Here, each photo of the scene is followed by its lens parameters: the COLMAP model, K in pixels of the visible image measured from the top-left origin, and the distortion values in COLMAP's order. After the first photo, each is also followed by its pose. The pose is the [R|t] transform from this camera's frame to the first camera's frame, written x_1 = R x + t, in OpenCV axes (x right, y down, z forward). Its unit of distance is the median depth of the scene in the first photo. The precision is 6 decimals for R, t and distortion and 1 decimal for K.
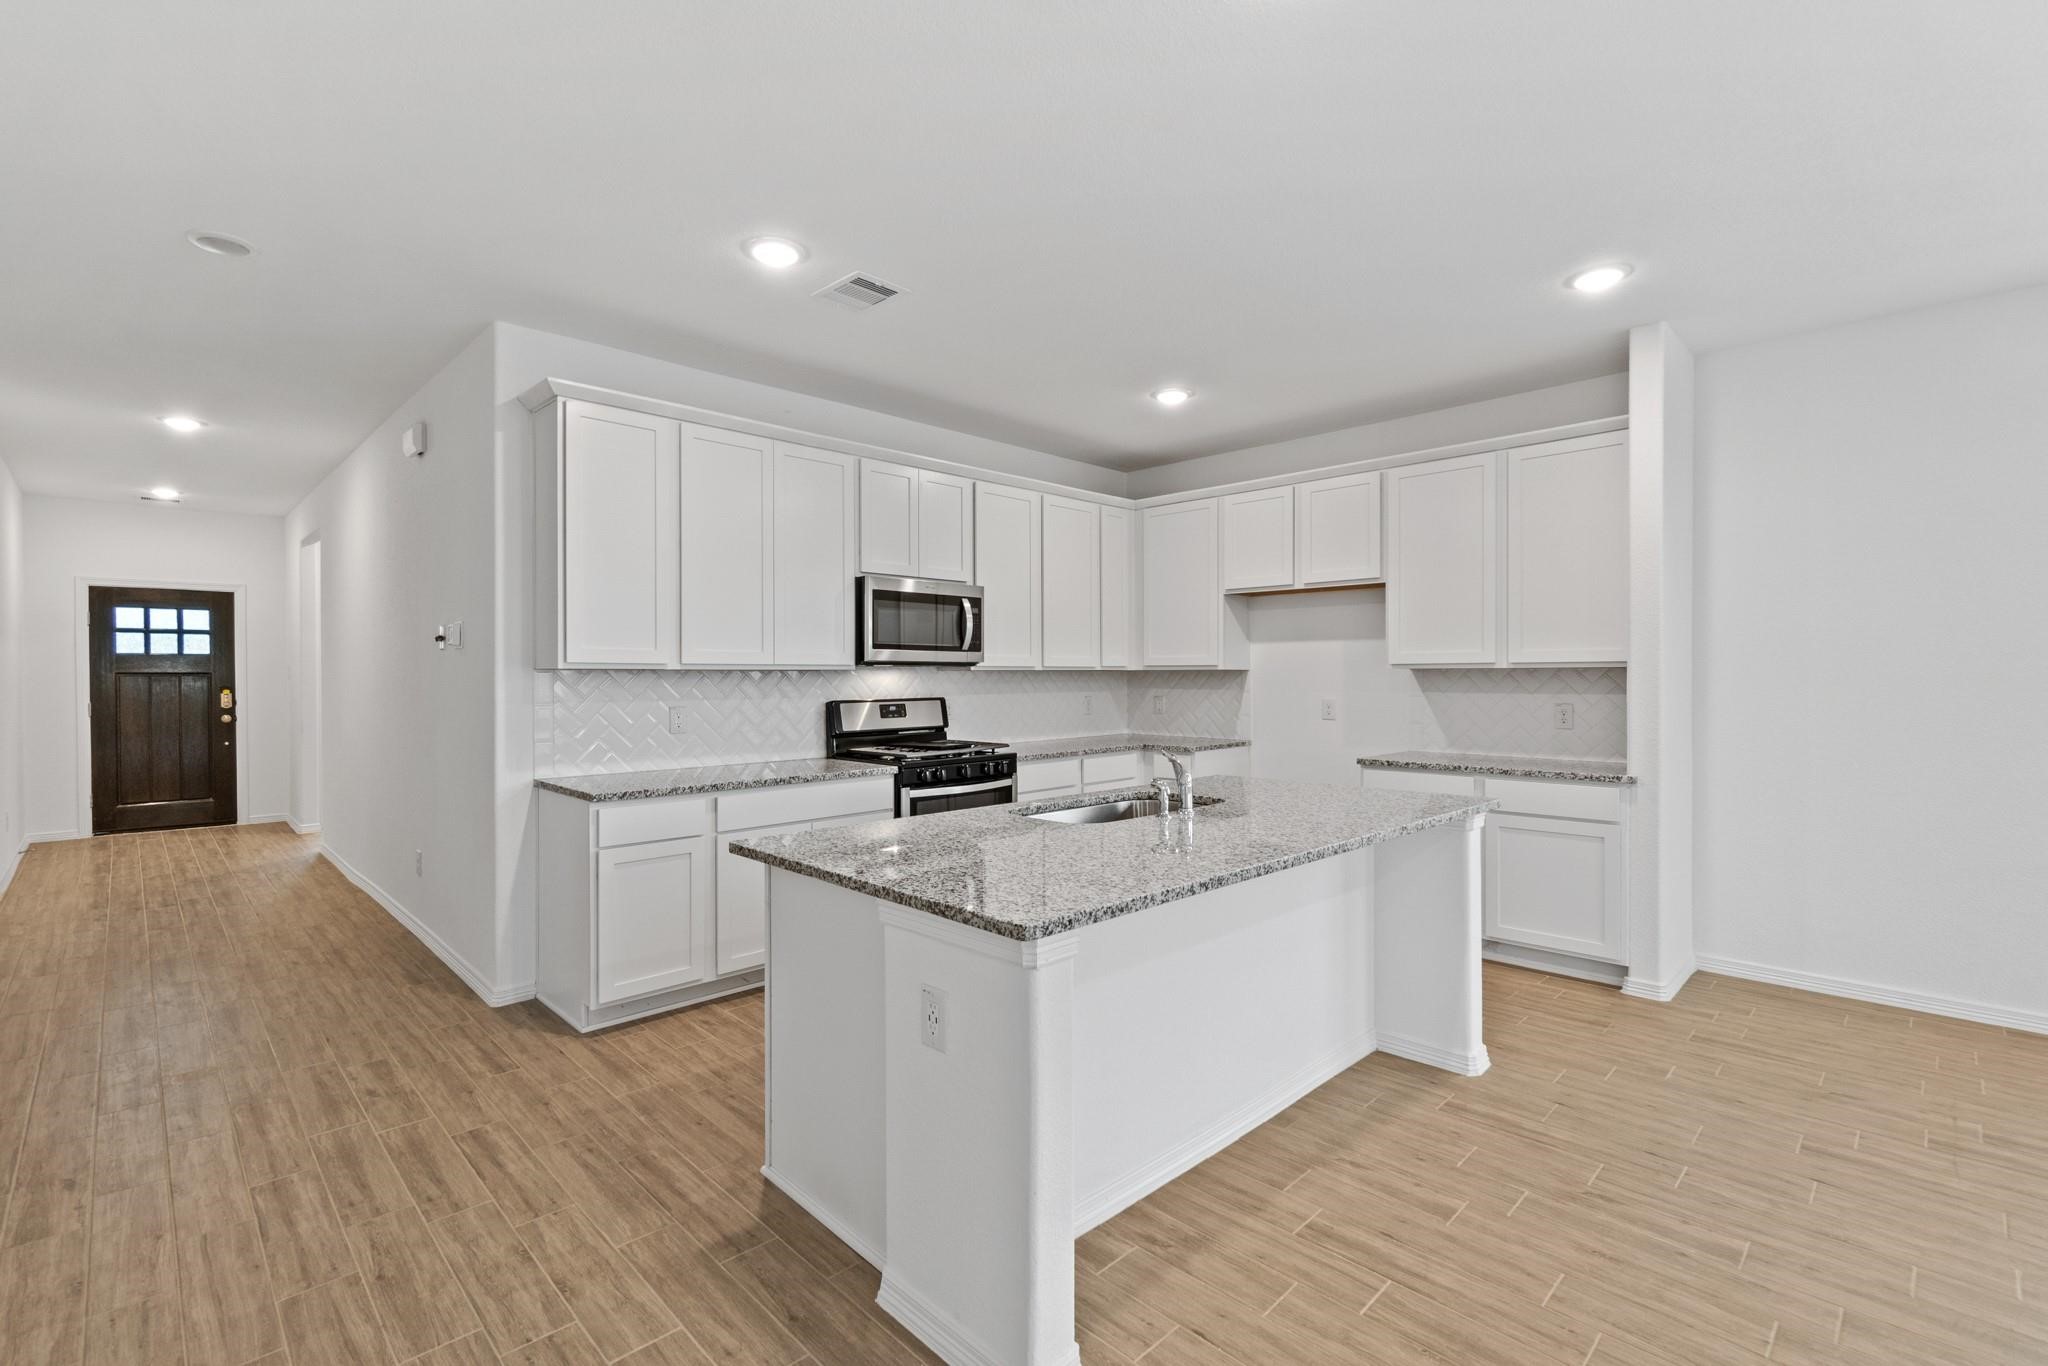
lens RADIAL K [[910.4, 0, 1007.2], [0, 910.4, 677.9], [0, 0, 1]] dist [0.009098, -0.000021]
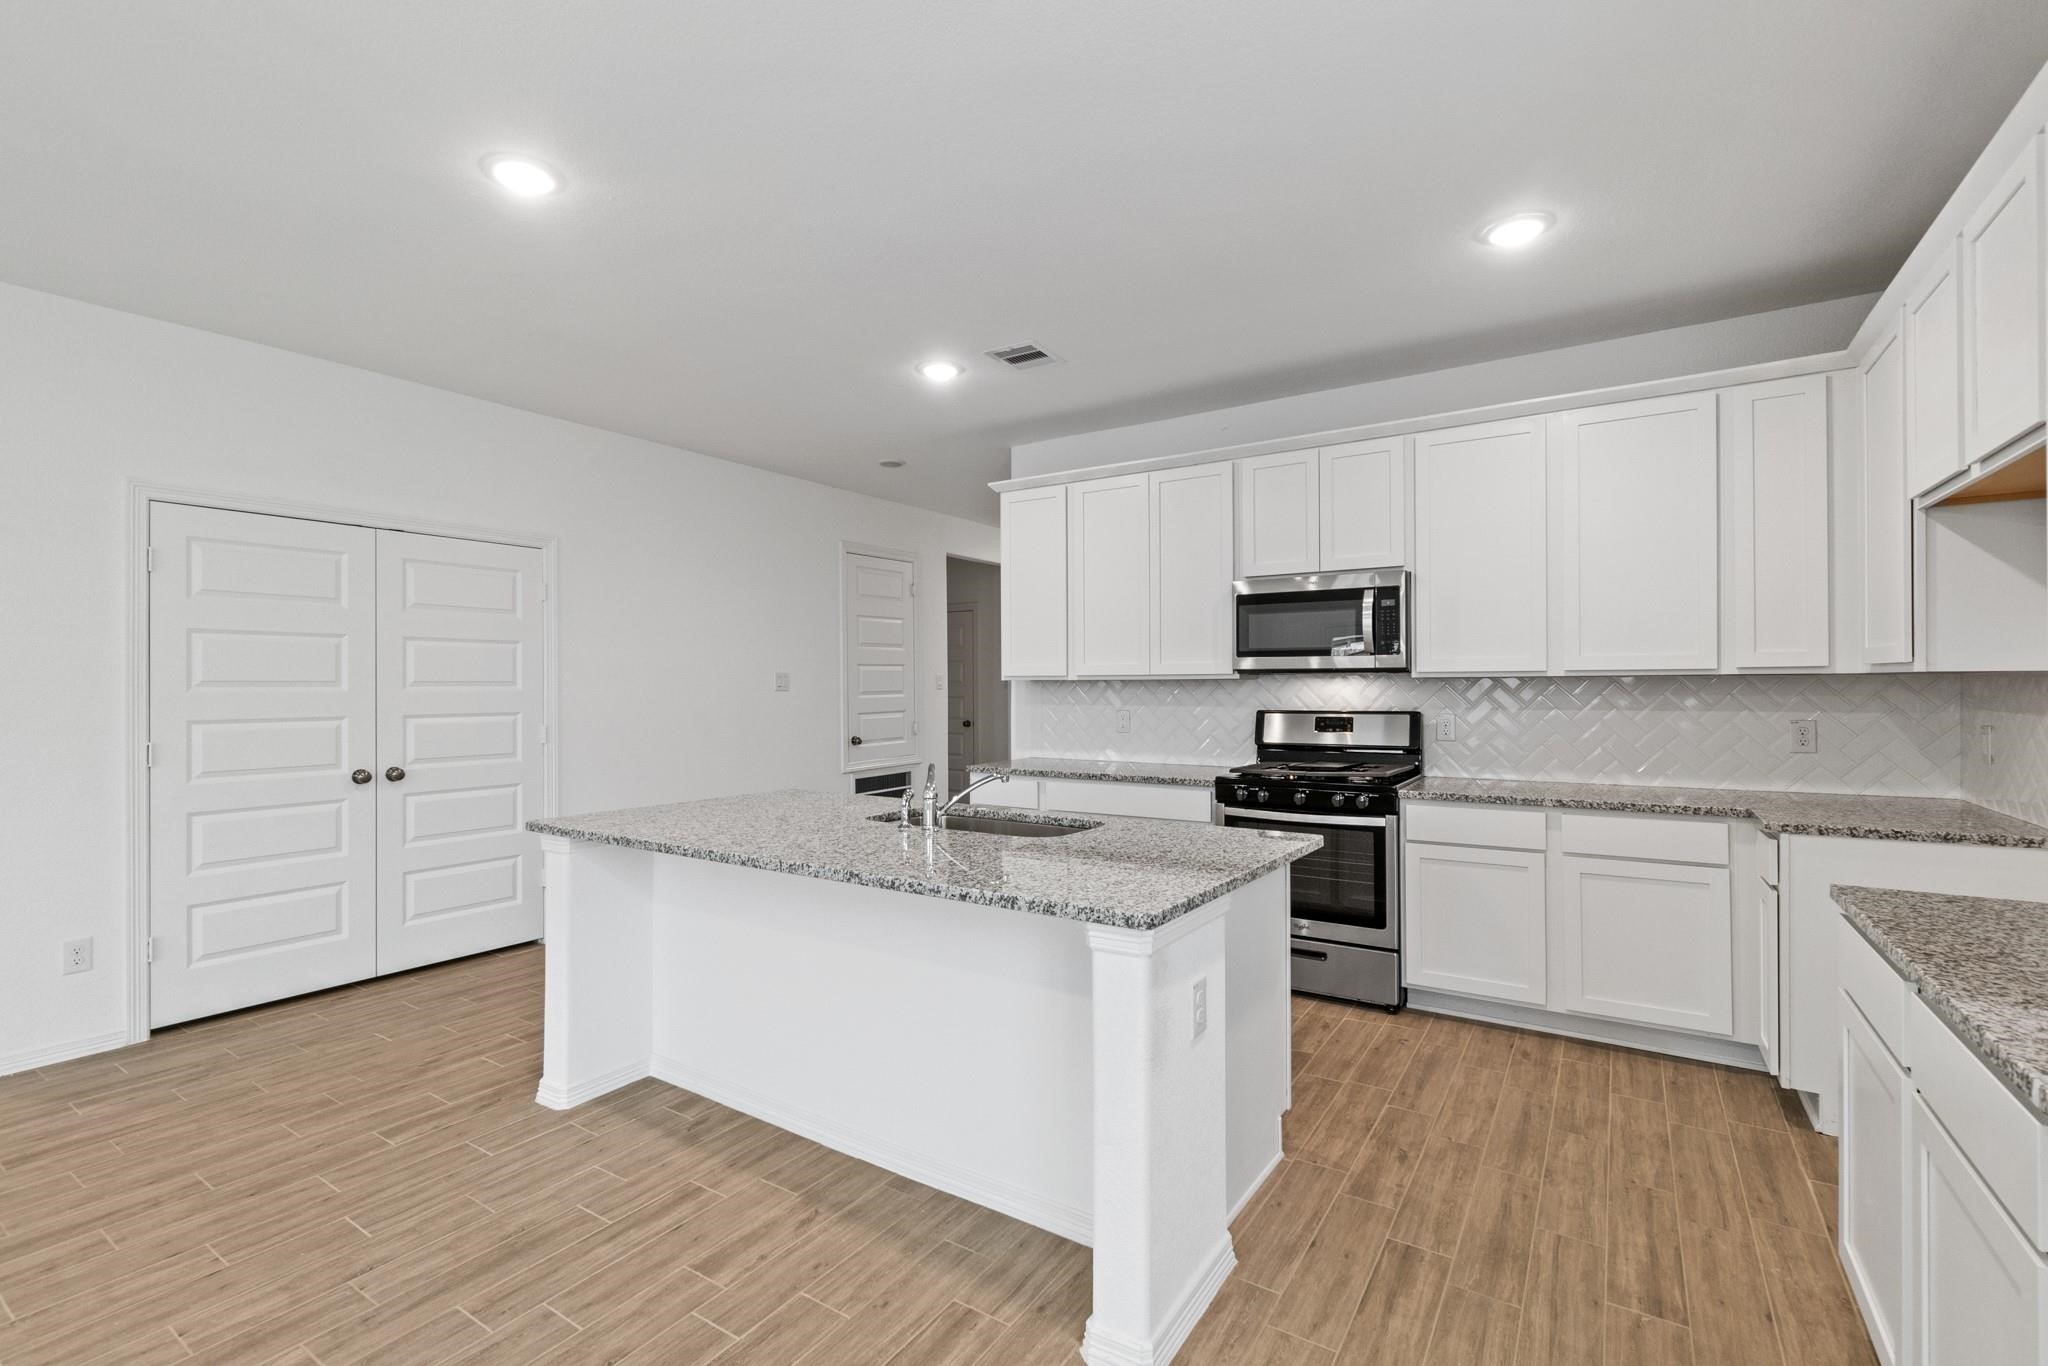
lens RADIAL K [[910.4, 0, 1009.2], [0, 910.4, 683.3], [0, 0, 1]] dist [0.009098, -0.000021]
pose [[0.213372, -0.000914, -0.976971, 0.863020], [0.000502, 1.000000, -0.000826, -0.003991], [0.976971, -0.000314, 0.213373, 0.656451]]
